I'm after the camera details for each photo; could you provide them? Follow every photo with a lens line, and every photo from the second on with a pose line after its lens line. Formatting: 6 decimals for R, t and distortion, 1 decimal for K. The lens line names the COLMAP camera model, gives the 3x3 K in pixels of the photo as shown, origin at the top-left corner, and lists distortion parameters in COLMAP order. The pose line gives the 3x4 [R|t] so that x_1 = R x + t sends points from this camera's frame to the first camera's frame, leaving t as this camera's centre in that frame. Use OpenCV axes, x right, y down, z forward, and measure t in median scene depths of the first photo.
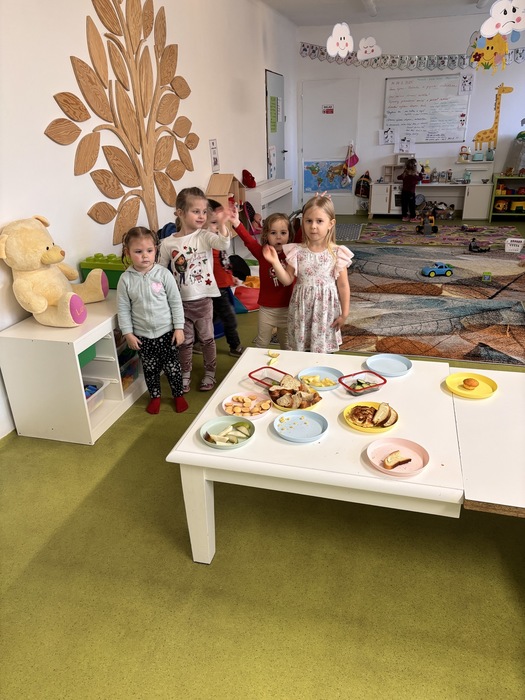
lens RADIAL K [[527.1, 0, 262.5], [0, 527.1, 350.0], [0, 0, 1]] dist [0.014494, 0.000695]
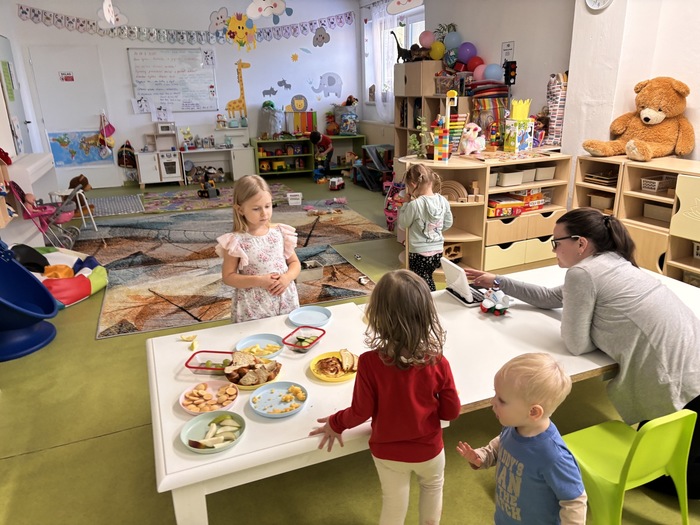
lens RADIAL K [[523.0, 0, 351.3], [0, 523.0, 275.7], [0, 0, 1]] dist [-0.007360, -0.003791]
pose [[0.784098, -0.191376, 0.590394, -0.099693], [0.233145, 0.972426, 0.005573, -0.013056], [-0.575182, 0.133278, 0.807096, 0.041808]]
